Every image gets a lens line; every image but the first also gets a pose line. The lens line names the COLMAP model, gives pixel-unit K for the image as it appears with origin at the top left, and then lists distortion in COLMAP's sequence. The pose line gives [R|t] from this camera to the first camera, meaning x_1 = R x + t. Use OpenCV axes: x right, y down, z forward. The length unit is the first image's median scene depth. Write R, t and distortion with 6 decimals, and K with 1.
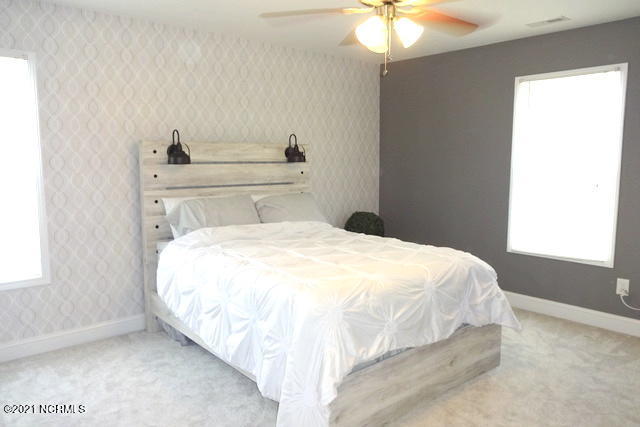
lens RADIAL K [[480.2, 0, 317.2], [0, 480.2, 216.4], [0, 0, 1]] dist [-0.001345, -0.011213]
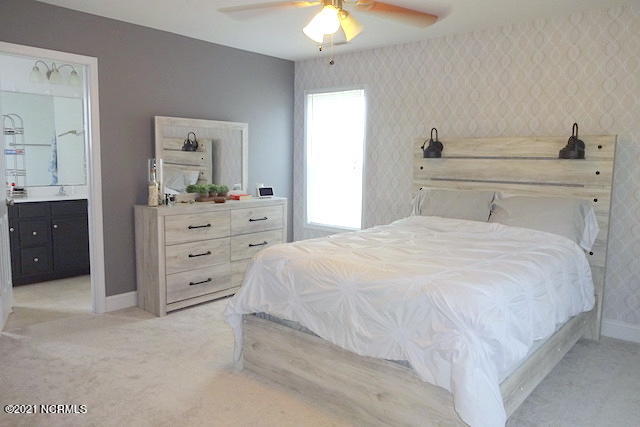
lens RADIAL K [[480.2, 0, 316.9], [0, 480.2, 210.7], [0, 0, 1]] dist [-0.001345, -0.011213]
pose [[0.136613, 0.115439, -0.983875, 0.765509], [-0.126939, 0.987039, 0.098185, -0.058627], [0.982458, 0.111479, 0.149496, 0.533985]]
